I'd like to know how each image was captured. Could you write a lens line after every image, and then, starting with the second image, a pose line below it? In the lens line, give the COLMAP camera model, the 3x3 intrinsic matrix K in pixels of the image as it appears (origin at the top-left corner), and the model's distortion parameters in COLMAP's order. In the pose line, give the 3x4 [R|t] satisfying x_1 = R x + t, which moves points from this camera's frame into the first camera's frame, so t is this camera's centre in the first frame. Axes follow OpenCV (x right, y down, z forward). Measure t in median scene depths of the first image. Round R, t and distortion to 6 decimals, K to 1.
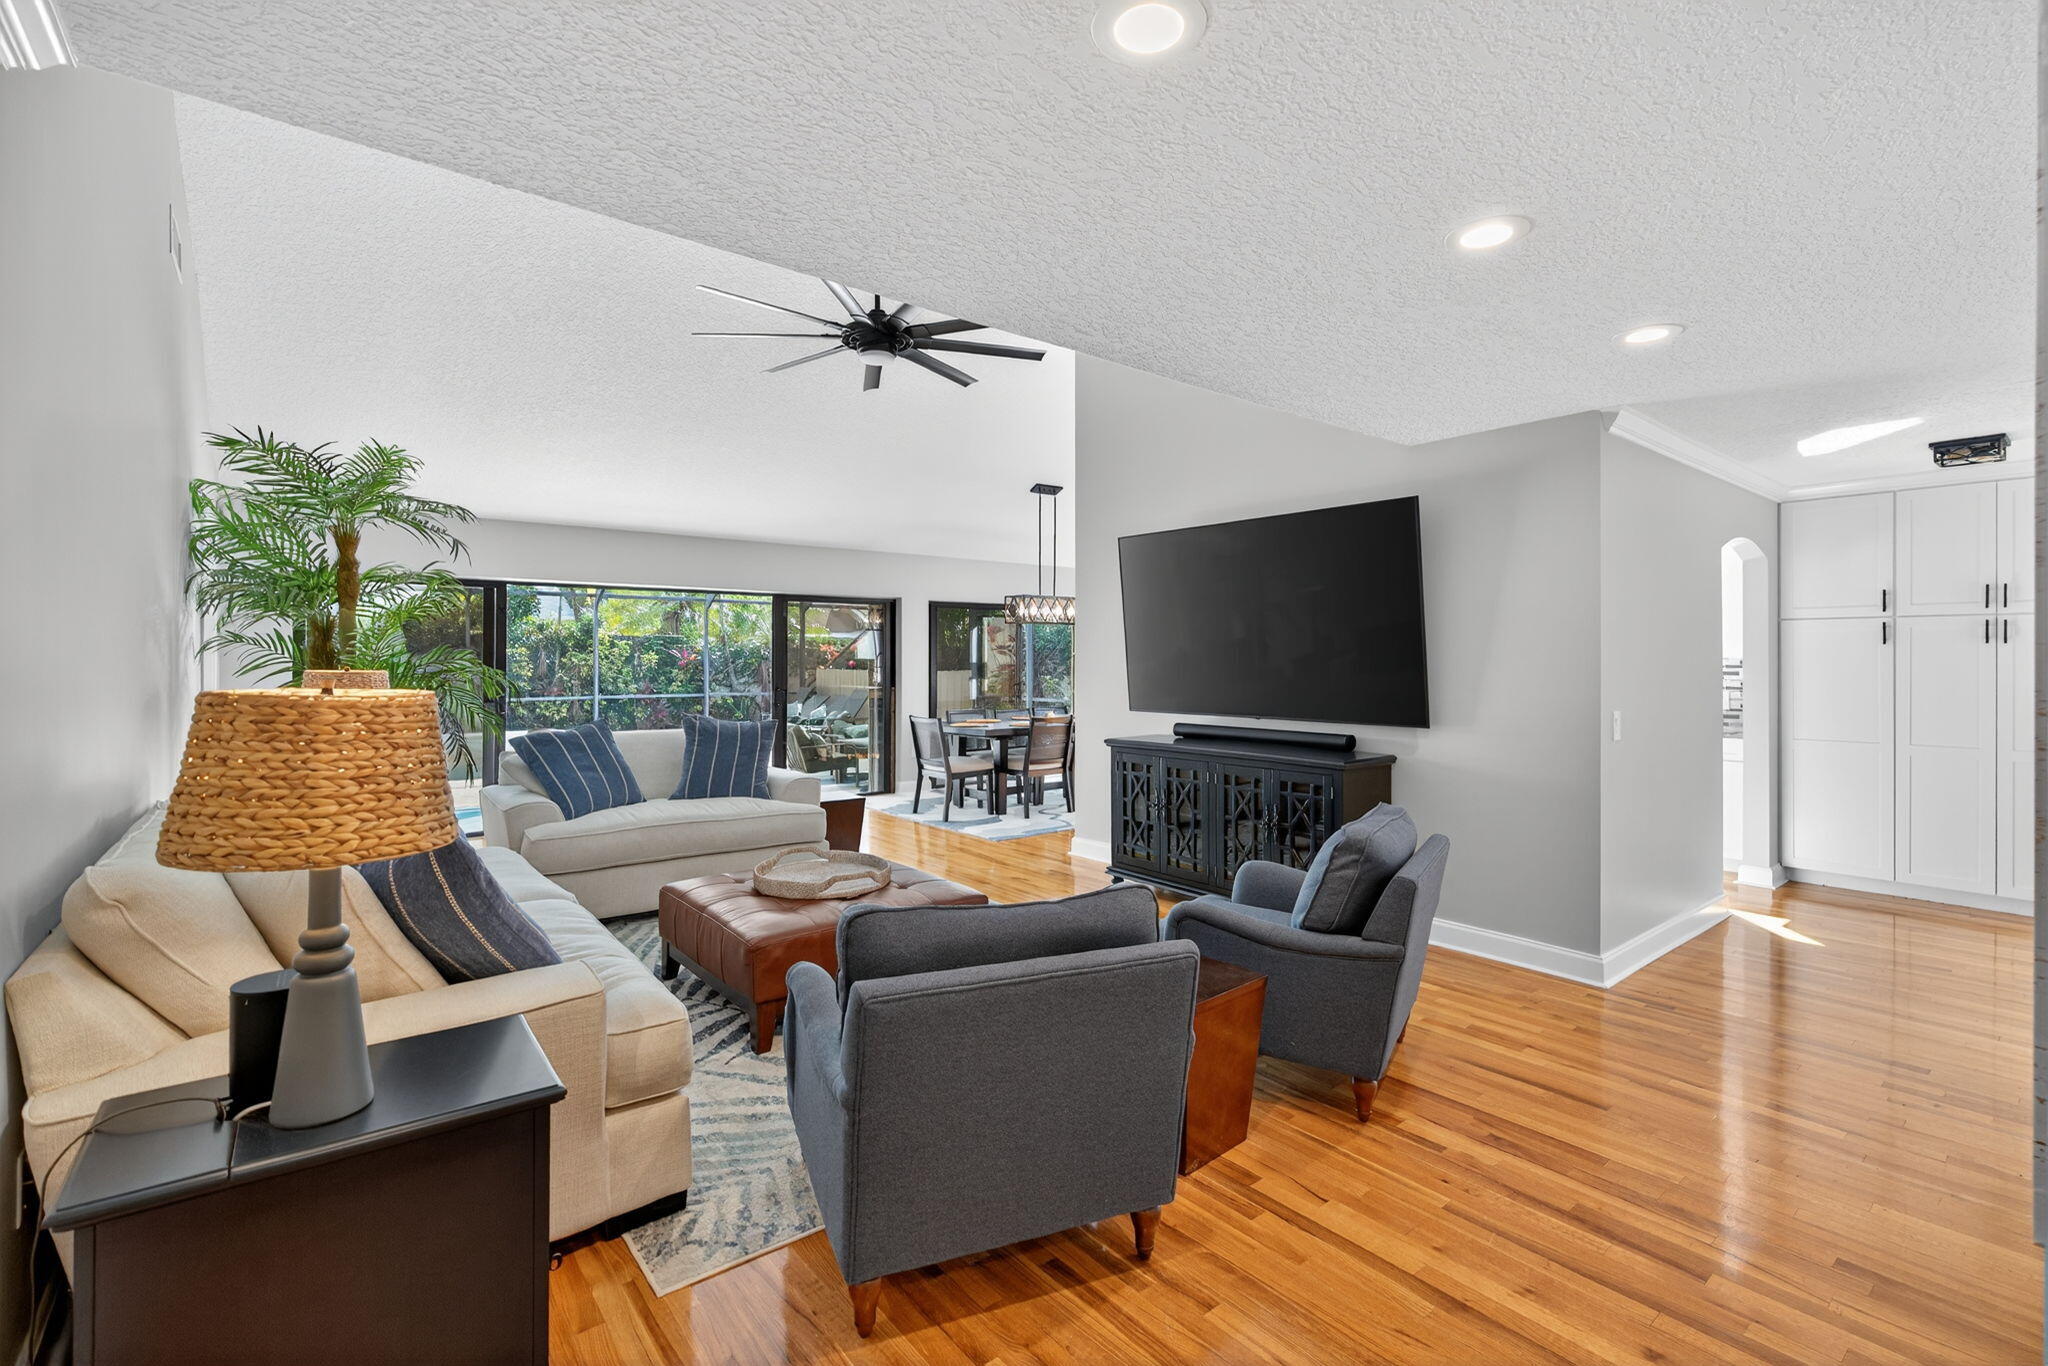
lens RADIAL K [[917.8, 0, 1022.6], [0, 917.8, 664.4], [0, 0, 1]] dist [-0.003975, 0.002346]
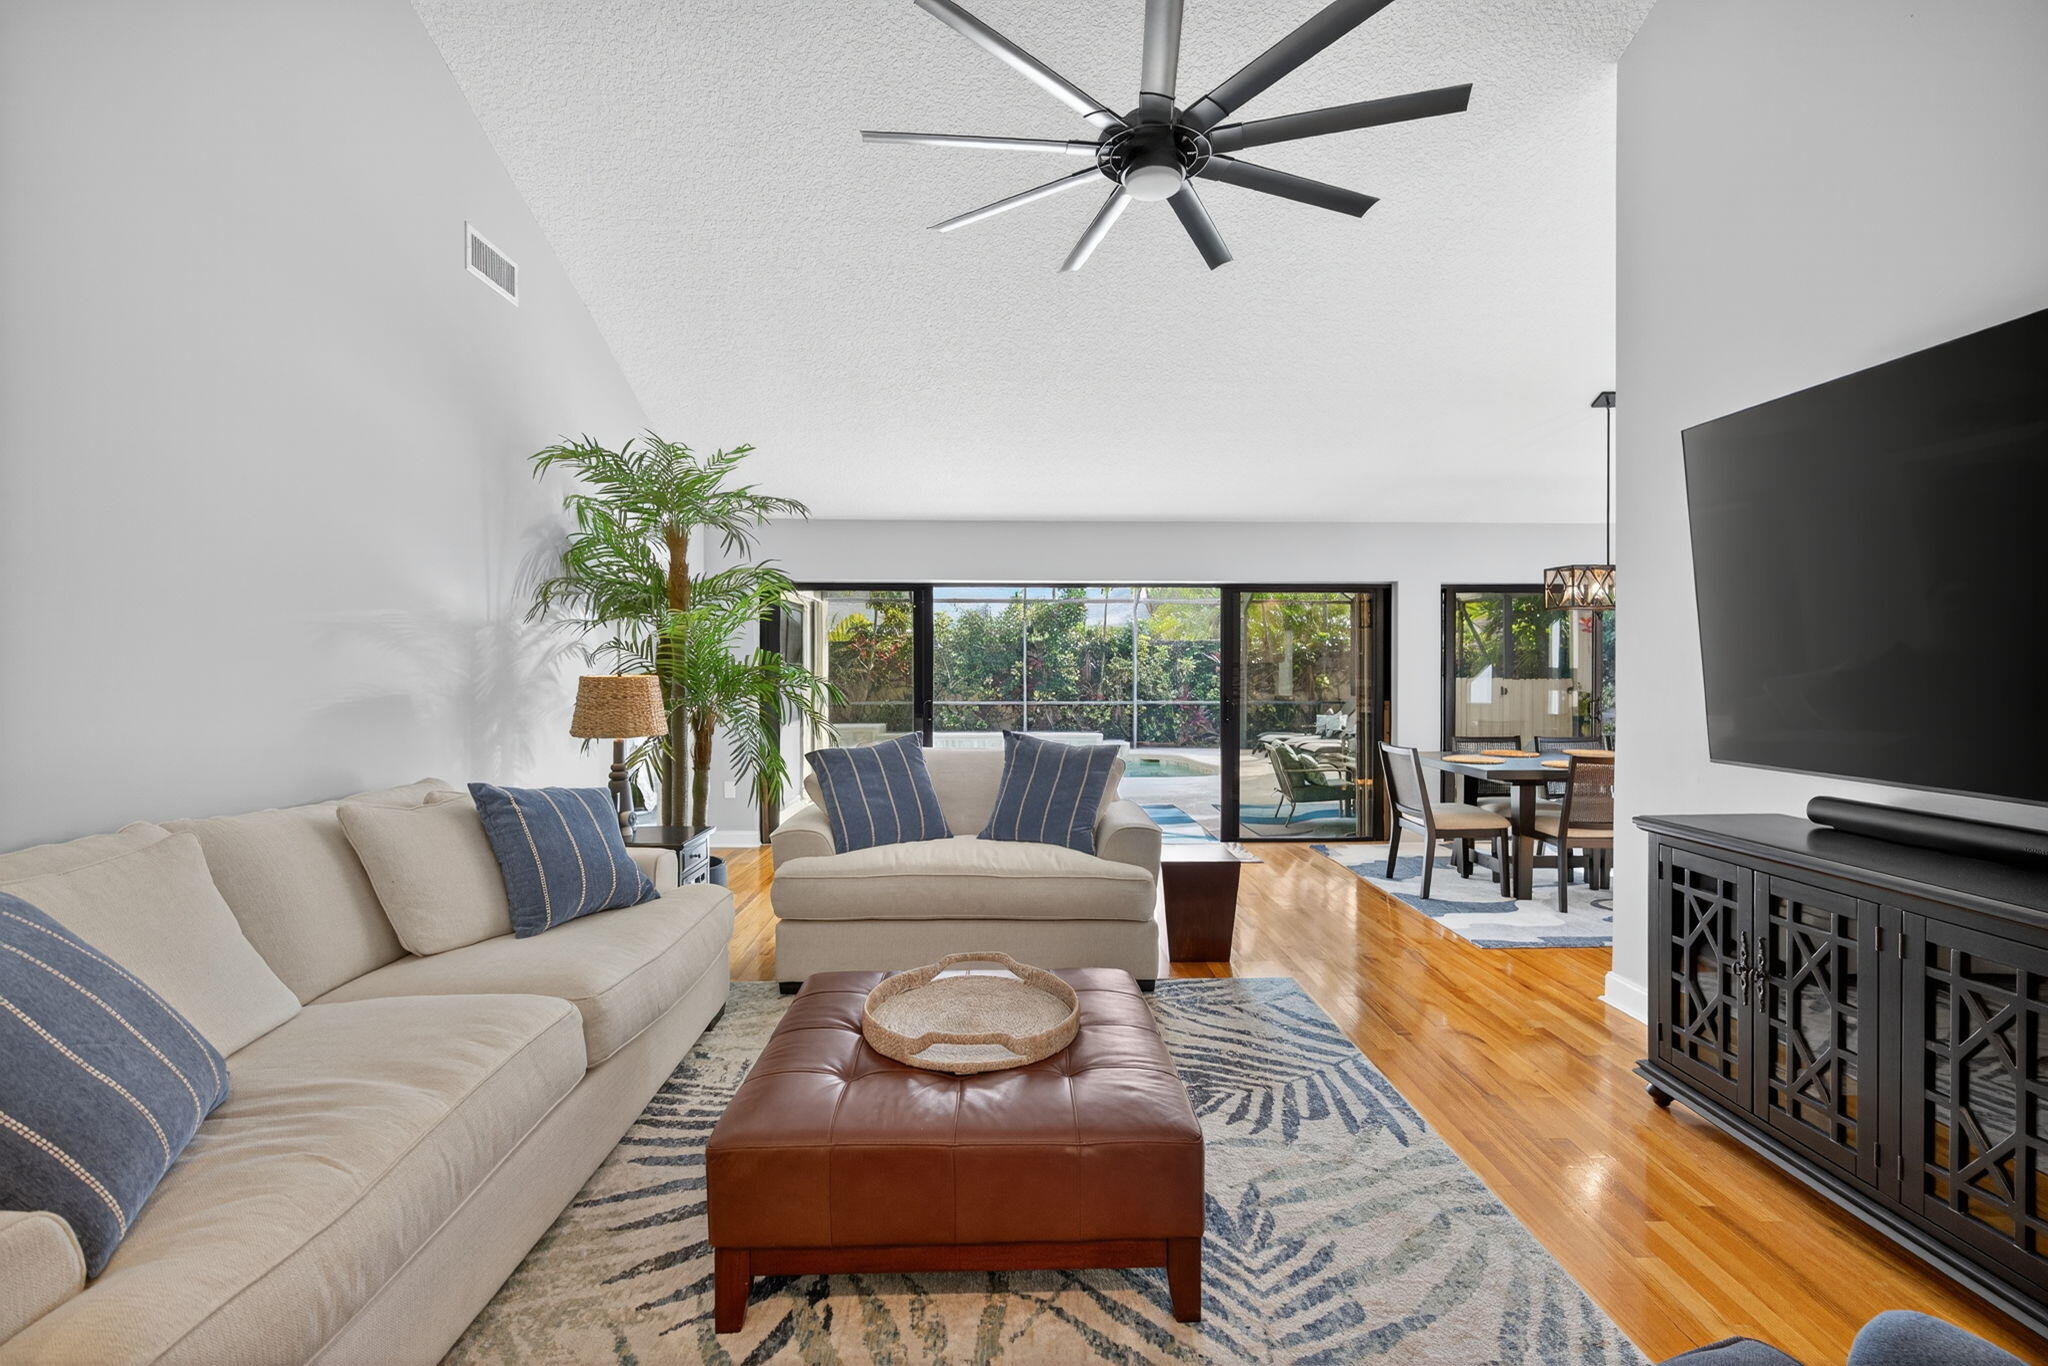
lens RADIAL K [[917.8, 0, 1015.8], [0, 917.8, 671.4], [0, 0, 1]] dist [-0.003975, 0.002346]
pose [[0.794993, 0.004268, -0.606603, 0.086787], [-0.003430, 0.999991, 0.002541, -0.000567], [0.606609, 0.000061, 0.795000, 0.256371]]
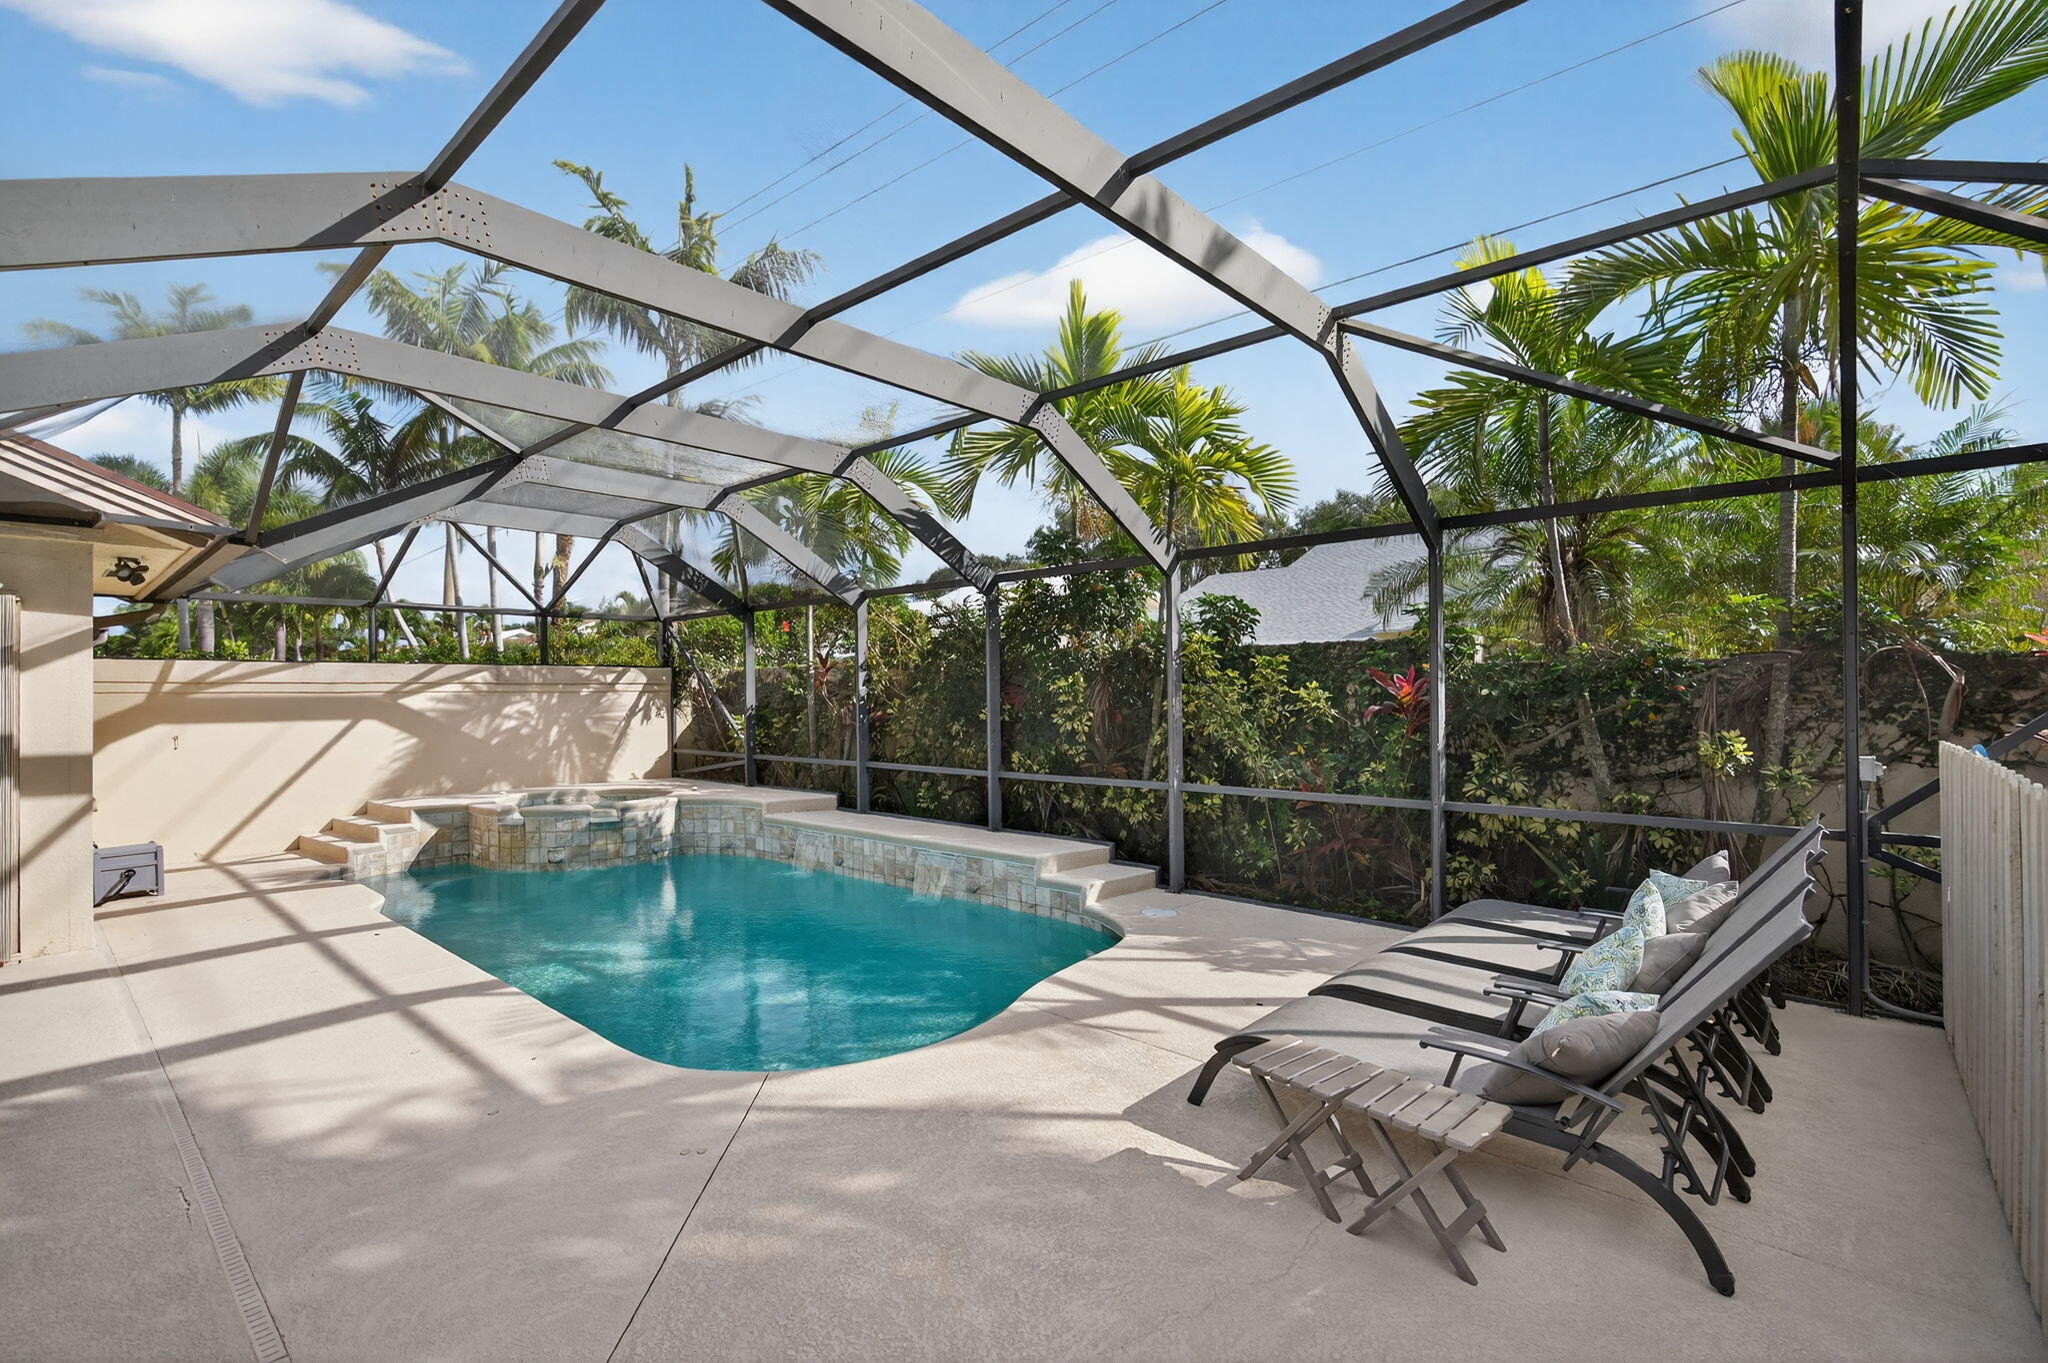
lens RADIAL K [[917.8, 0, 1010.7], [0, 917.8, 686.0], [0, 0, 1]] dist [-0.003975, 0.002346]
pose [[0.161857, -0.006856, -0.986790, -0.100551], [-0.001059, 0.999974, -0.007121, -0.020361], [0.986814, 0.002198, 0.161845, 1.823678]]
